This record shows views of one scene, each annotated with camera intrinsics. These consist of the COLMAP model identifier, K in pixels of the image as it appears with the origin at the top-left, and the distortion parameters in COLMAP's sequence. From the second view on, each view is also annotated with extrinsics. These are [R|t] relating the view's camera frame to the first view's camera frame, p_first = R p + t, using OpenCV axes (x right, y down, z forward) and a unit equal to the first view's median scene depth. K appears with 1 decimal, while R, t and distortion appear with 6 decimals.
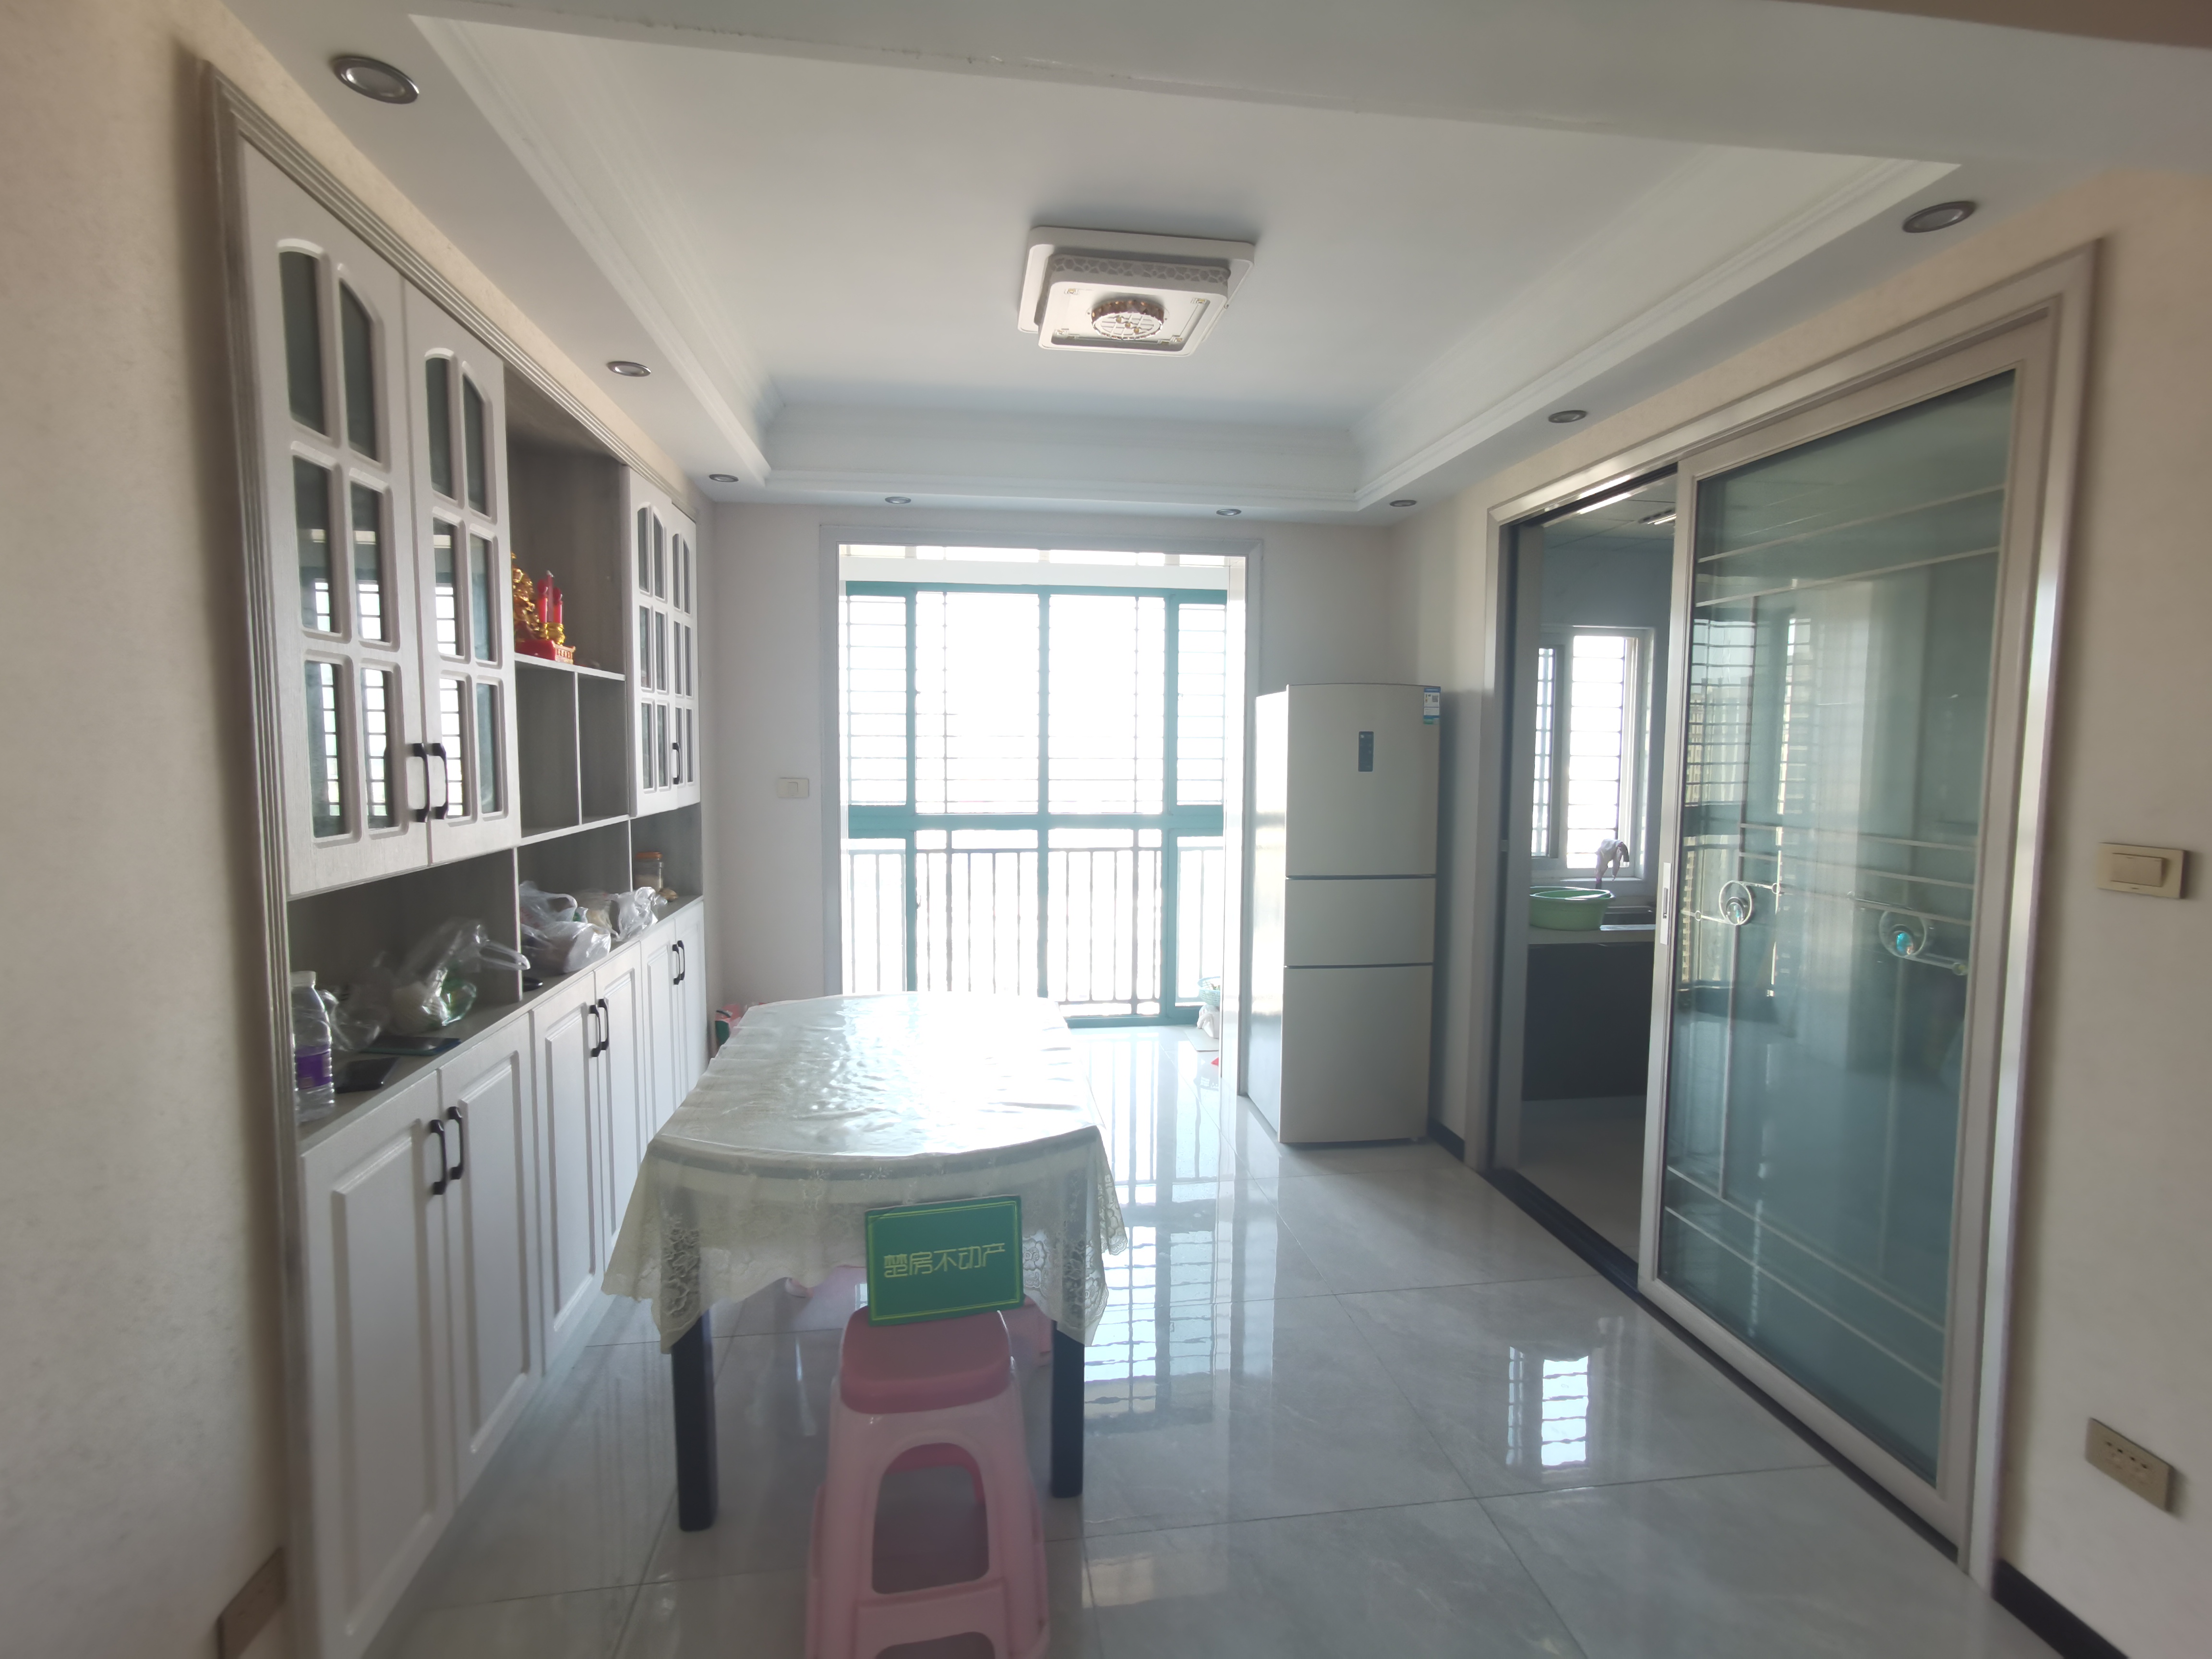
lens RADIAL K [[1061.9, 0, 1084.4], [0, 1061.9, 832.3], [0, 0, 1]] dist [-0.011058, 0.013638]
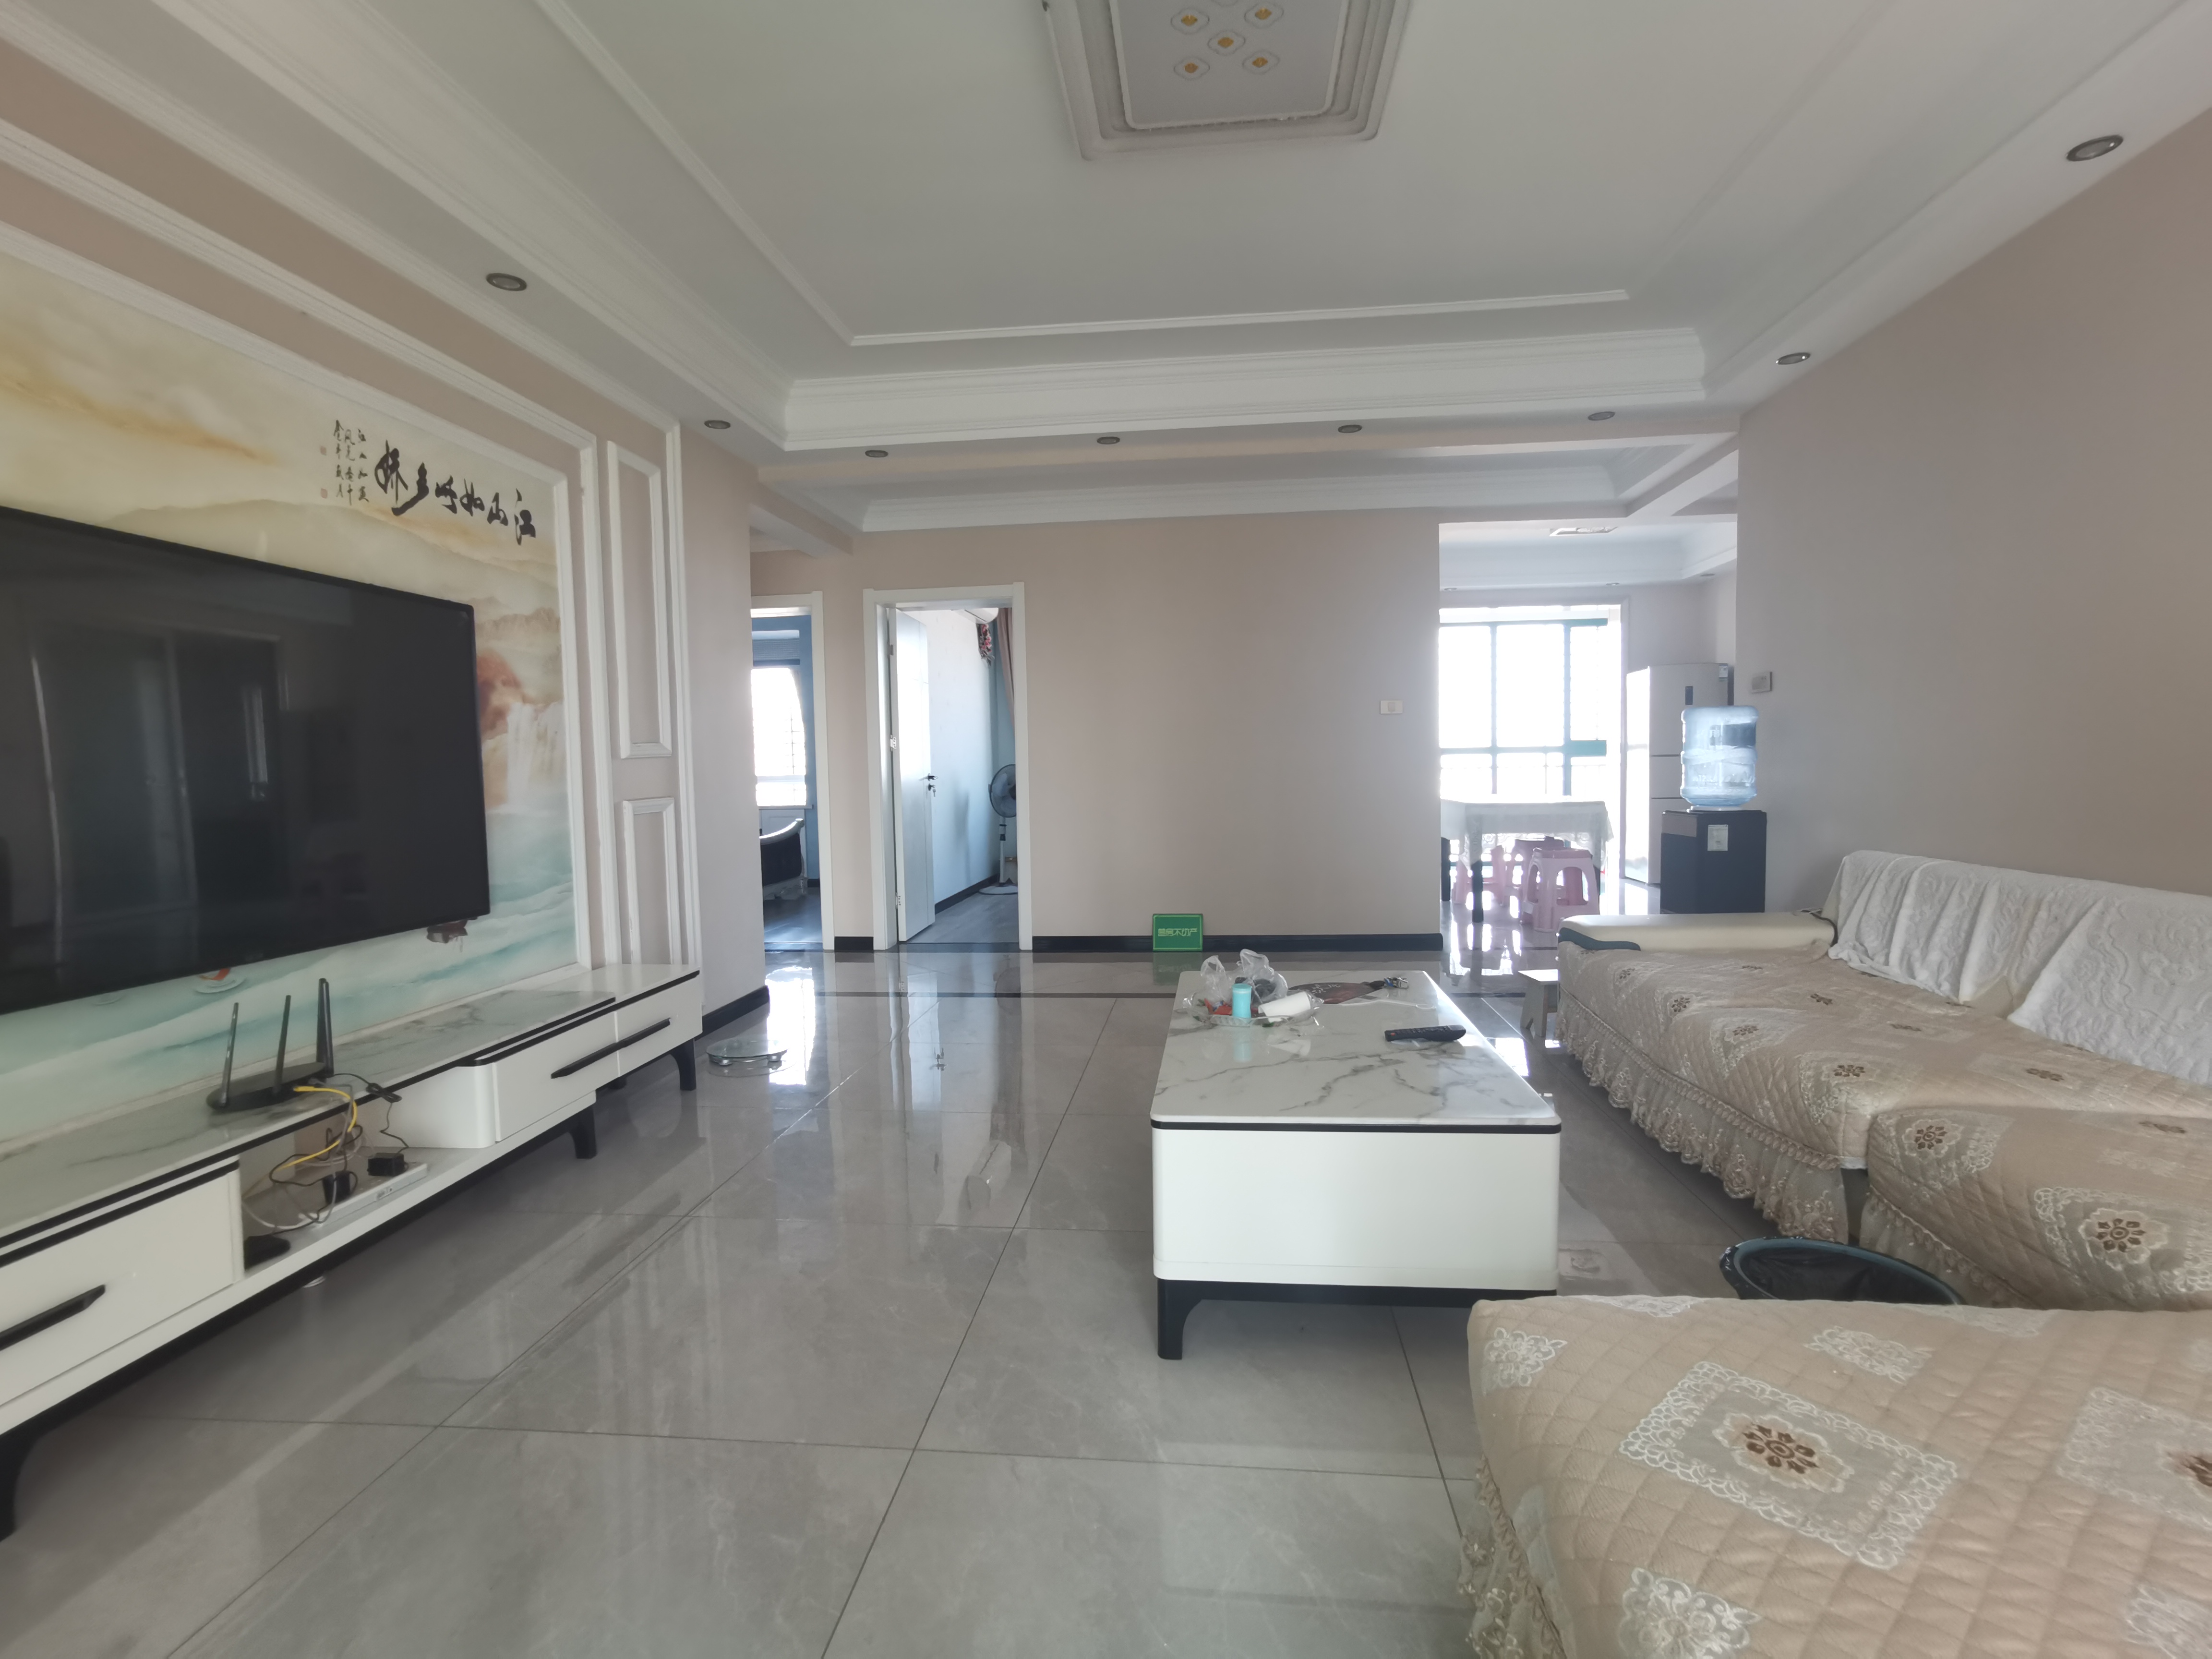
lens RADIAL K [[1061.9, 0, 1069.3], [0, 1061.9, 828.7], [0, 0, 1]] dist [-0.011058, 0.013638]
pose [[0.962957, -0.019786, -0.268928, -0.258754], [0.016913, 0.999772, -0.012997, 0.138766], [0.269124, 0.007967, 0.963073, -0.968479]]
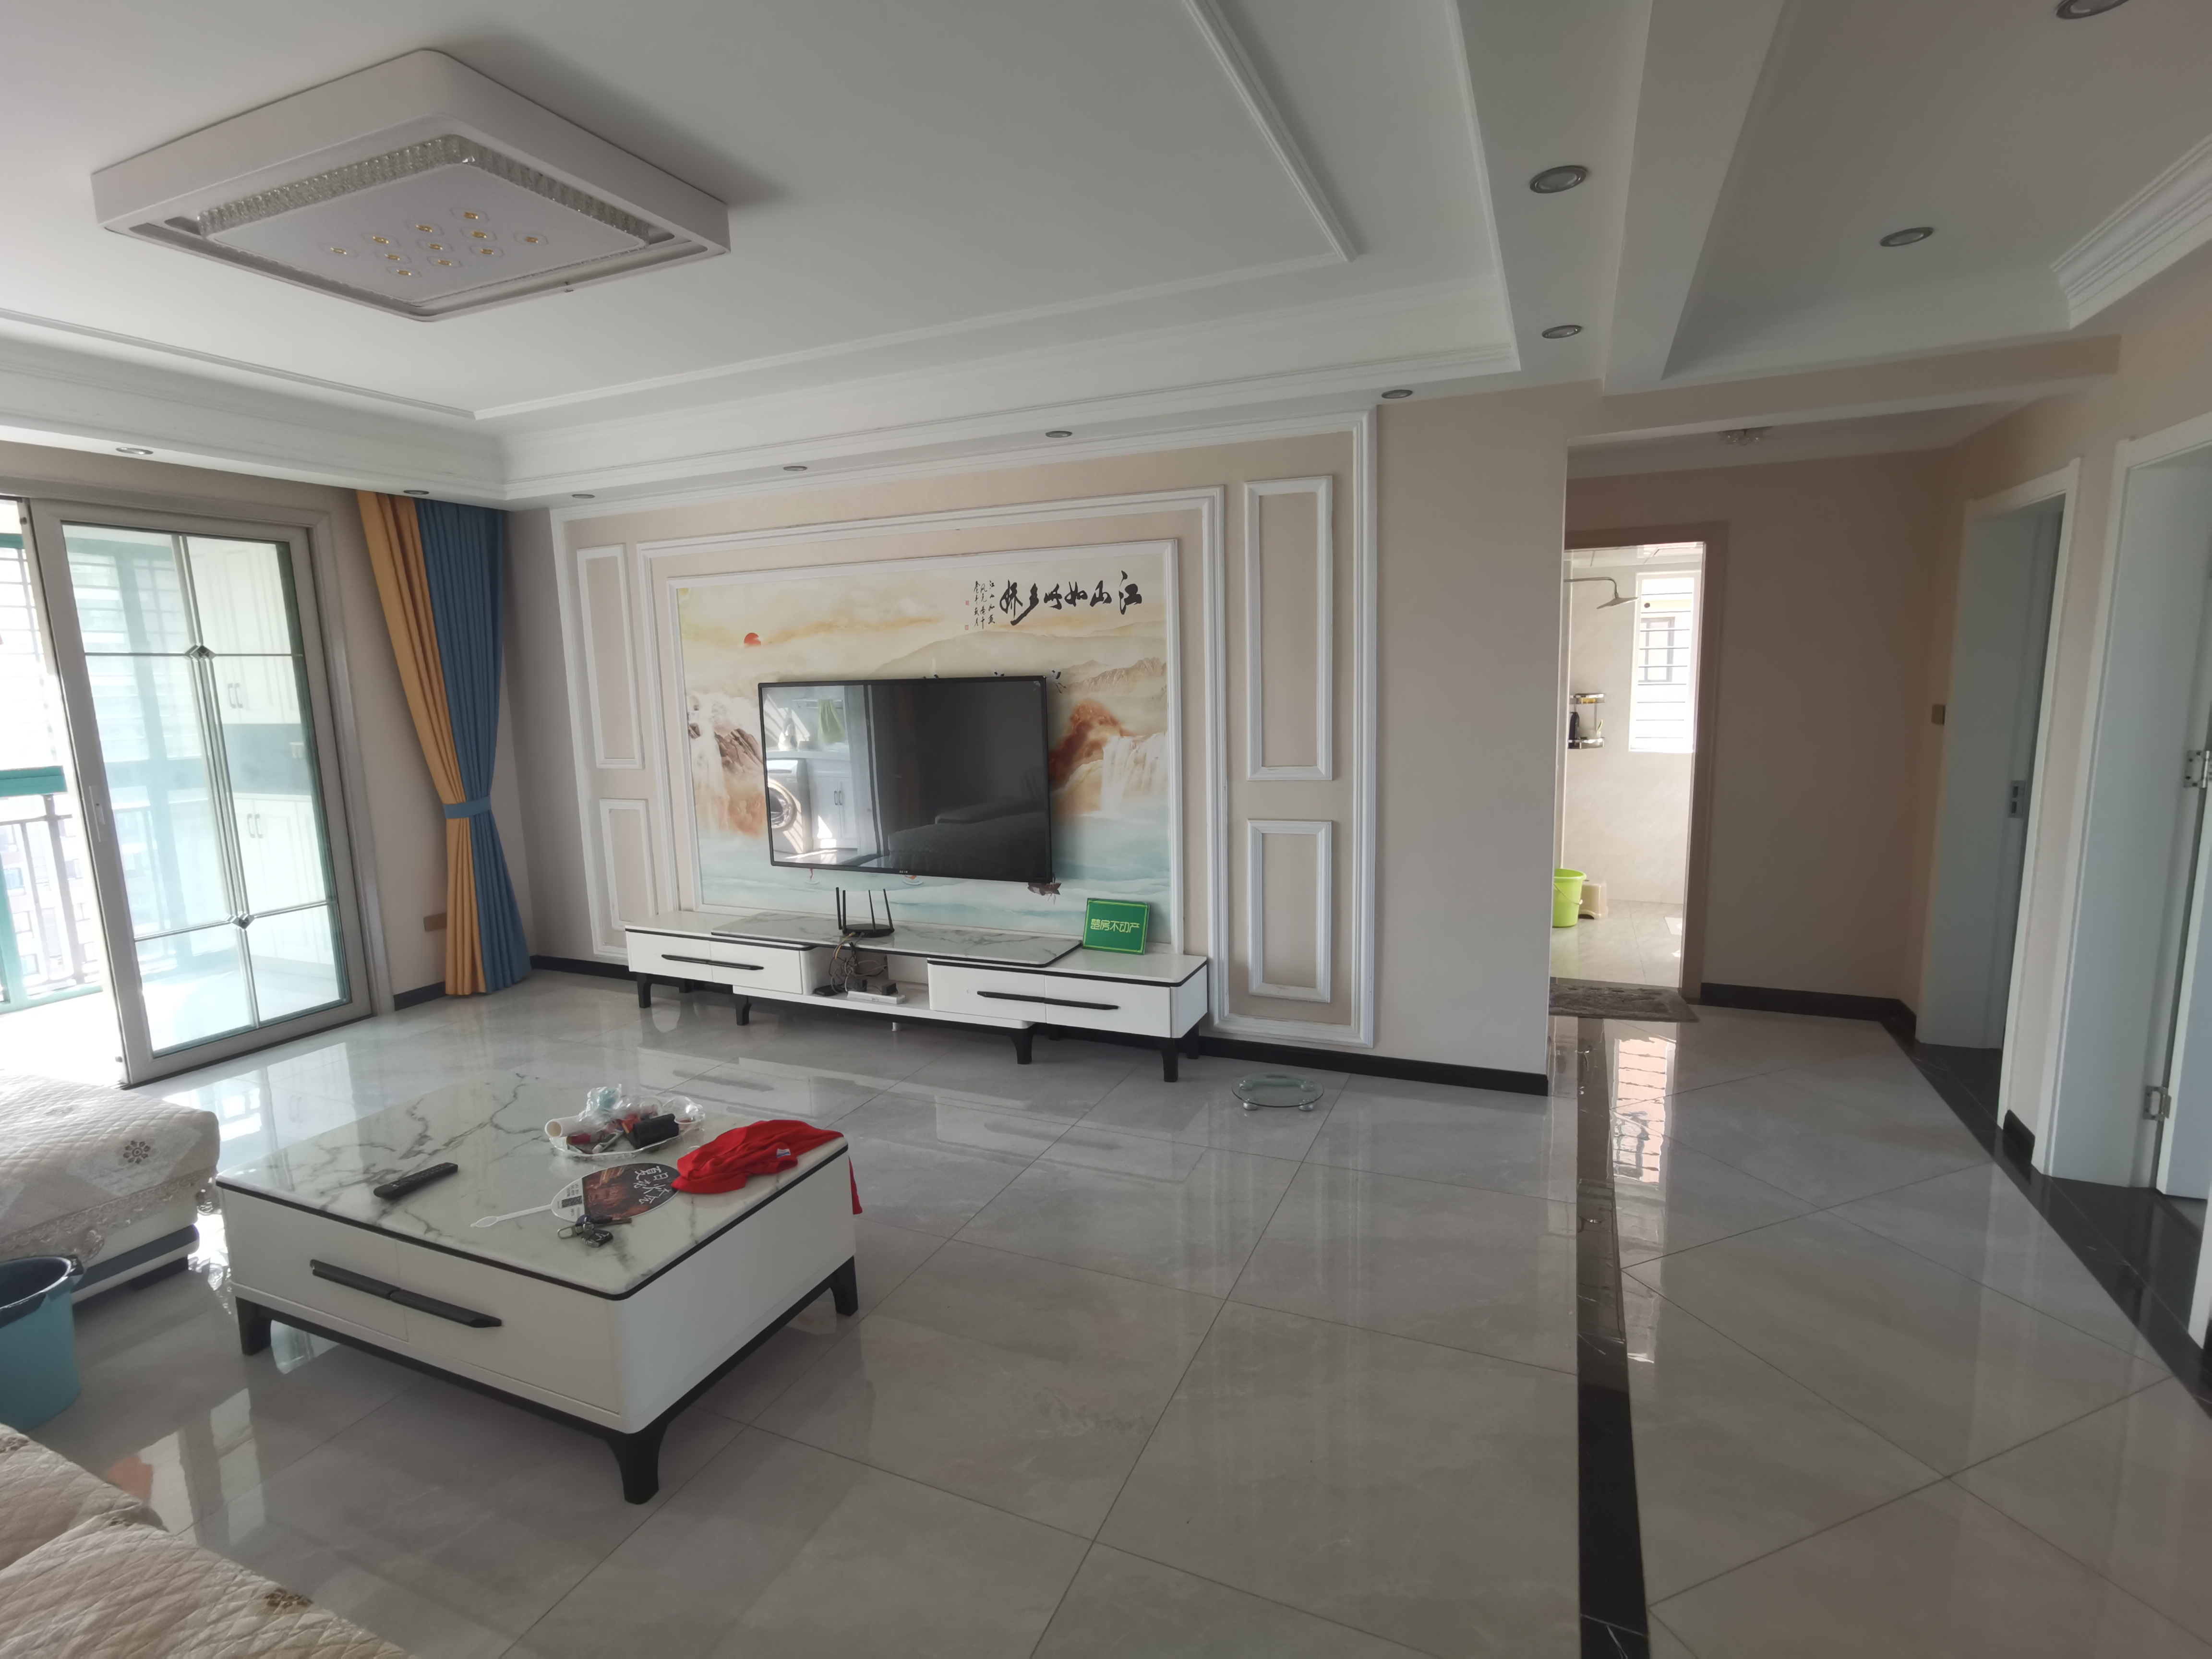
lens RADIAL K [[1061.9, 0, 1095.7], [0, 1061.9, 826.8], [0, 0, 1]] dist [-0.011058, 0.013638]
pose [[-0.529724, 0.127420, -0.838544, 0.811987], [-0.038686, 0.983993, 0.173959, -0.602680], [0.847287, 0.124590, -0.516315, 3.322210]]
